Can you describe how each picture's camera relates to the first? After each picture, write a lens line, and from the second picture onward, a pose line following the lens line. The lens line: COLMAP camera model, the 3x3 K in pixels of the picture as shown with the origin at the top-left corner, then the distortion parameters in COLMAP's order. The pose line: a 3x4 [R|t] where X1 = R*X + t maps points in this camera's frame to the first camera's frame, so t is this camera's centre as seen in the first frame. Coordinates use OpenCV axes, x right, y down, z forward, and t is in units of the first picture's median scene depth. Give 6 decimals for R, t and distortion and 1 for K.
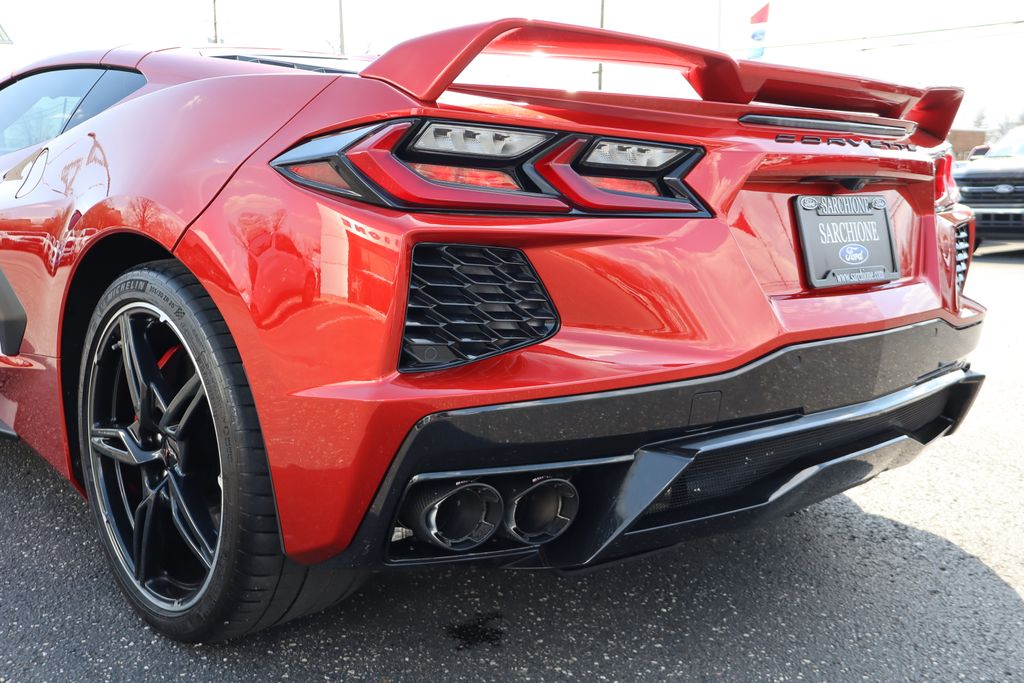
lens RADIAL K [[1051.1, 0, 513.6], [0, 1051.1, 340.9], [0, 0, 1]] dist [-0.008656, 0.000000]
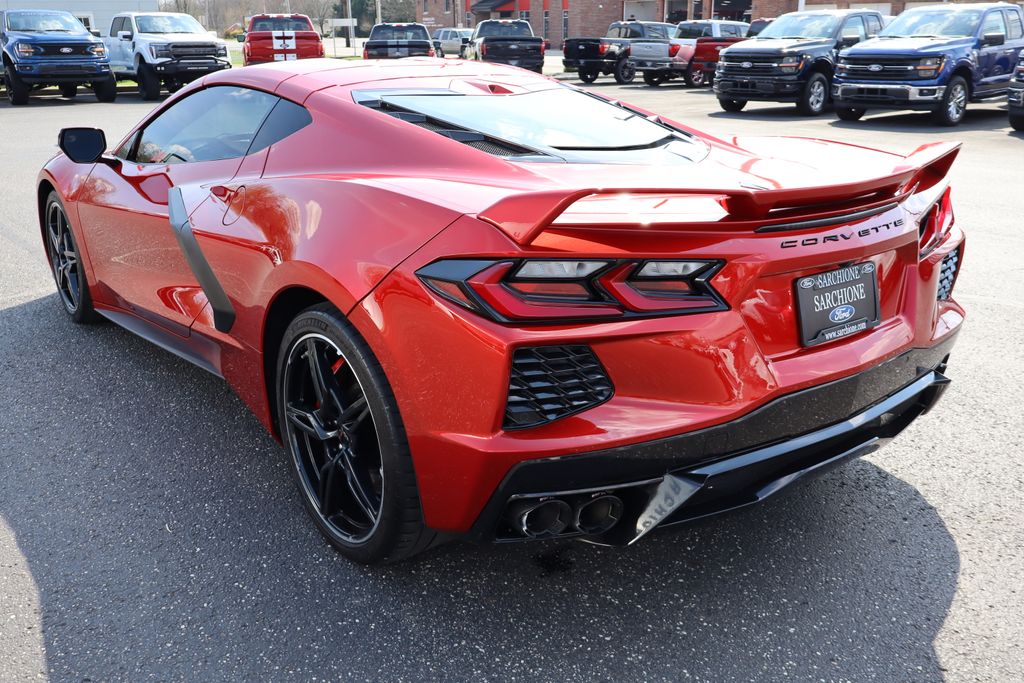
lens RADIAL K [[930.5, 0, 511.9], [0, 930.5, 341.0], [0, 0, 1]] dist [-0.003873, 0.000000]
pose [[0.995076, 0.030150, -0.094413, 0.019277], [-0.013293, 0.984599, 0.174324, -0.256839], [0.098215, -0.172211, 0.980152, -0.214324]]
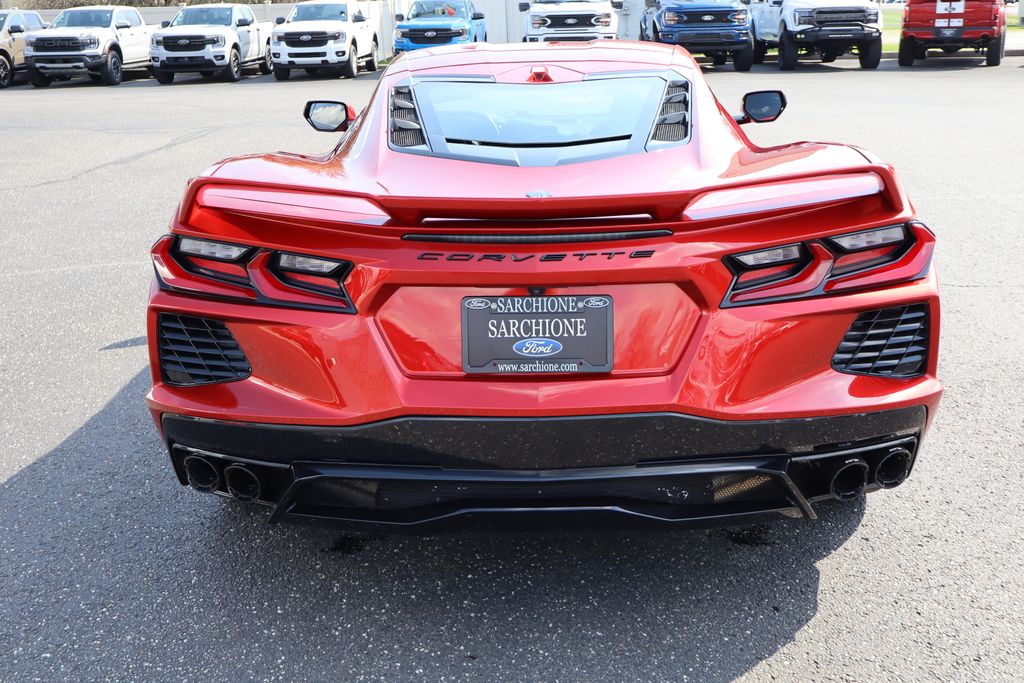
lens RADIAL K [[1051.1, 0, 512.3], [0, 1051.1, 334.3], [0, 0, 1]] dist [-0.008656, 0.000000]
pose [[0.706829, 0.192966, -0.680557, 1.132217], [-0.074855, 0.977076, 0.199297, -0.338028], [0.703413, -0.089926, 0.705070, 0.161144]]
